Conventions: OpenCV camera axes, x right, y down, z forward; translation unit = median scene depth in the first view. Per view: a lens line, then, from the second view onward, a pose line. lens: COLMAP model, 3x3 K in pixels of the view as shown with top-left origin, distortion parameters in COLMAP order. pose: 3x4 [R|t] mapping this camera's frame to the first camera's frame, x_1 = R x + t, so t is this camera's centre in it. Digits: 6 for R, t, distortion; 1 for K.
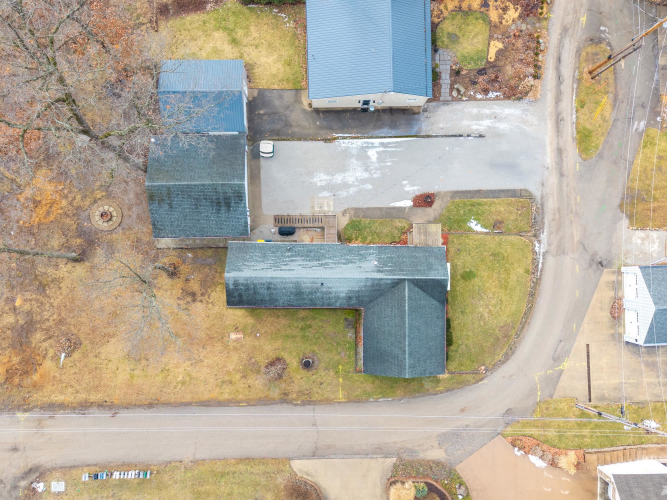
lens RADIAL K [[447.0, 0, 331.7], [0, 447.0, 248.9], [0, 0, 1]] dist [0.064140, -0.054126]
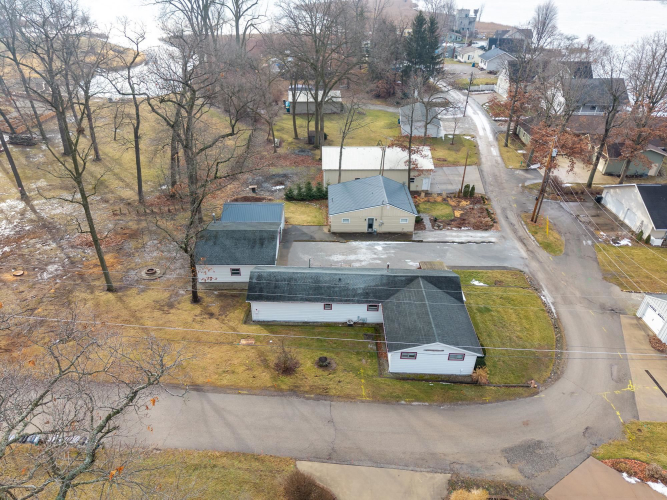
lens RADIAL K [[447.0, 0, 331.7], [0, 447.0, 248.9], [0, 0, 1]] dist [0.064140, -0.054126]
pose [[0.999864, -0.009880, -0.013191, -0.023587], [-0.005829, 0.536645, -0.843788, 0.841880], [0.015416, 0.843750, 0.536515, 0.336441]]
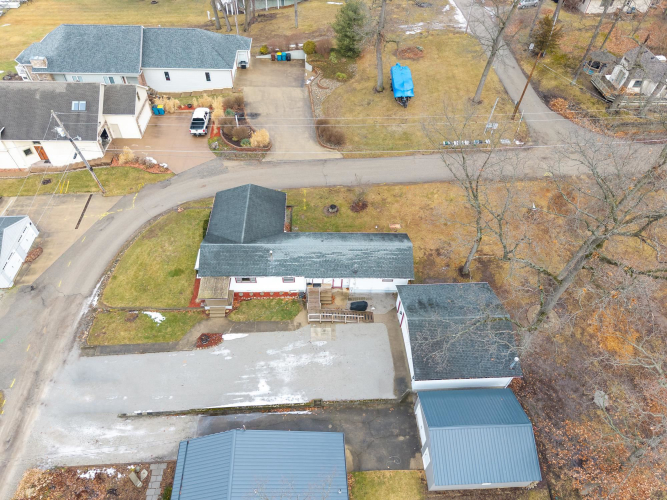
lens RADIAL K [[447.0, 0, 331.7], [0, 447.0, 248.9], [0, 0, 1]] dist [0.064140, -0.054126]
pose [[-0.997868, -0.012083, -0.064135, 0.021723], [-0.034293, -0.739032, 0.672797, -0.592538], [-0.055527, 0.673562, 0.737042, 0.200531]]
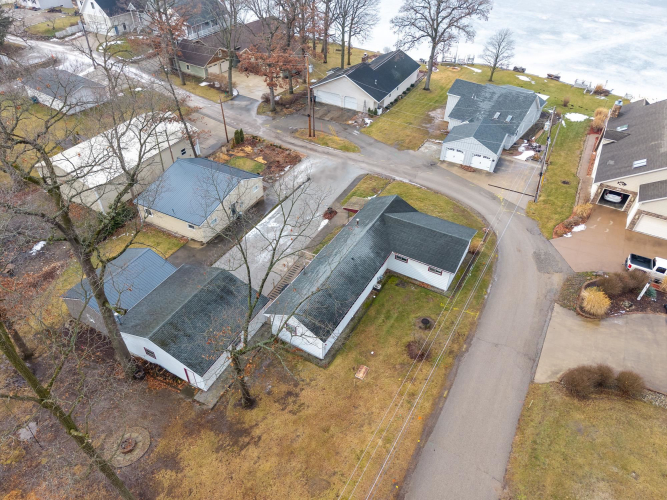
lens RADIAL K [[447.0, 0, 331.7], [0, 447.0, 248.9], [0, 0, 1]] dist [0.064140, -0.054126]
pose [[0.487810, -0.577710, 0.654440, -0.617990], [0.872937, 0.326869, -0.362129, 0.354120], [-0.004710, 0.747935, 0.663755, 0.291635]]
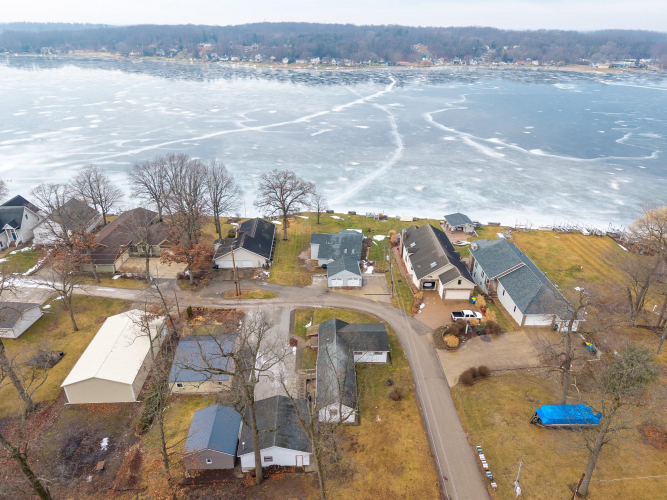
lens RADIAL K [[447.0, 0, 331.7], [0, 447.0, 248.9], [0, 0, 1]] dist [0.064140, -0.054126]
pose [[-0.021871, -0.470587, 0.882082, -1.223330], [0.999679, 0.000973, 0.025306, 0.000831], [-0.012767, 0.882353, 0.470415, -0.188609]]
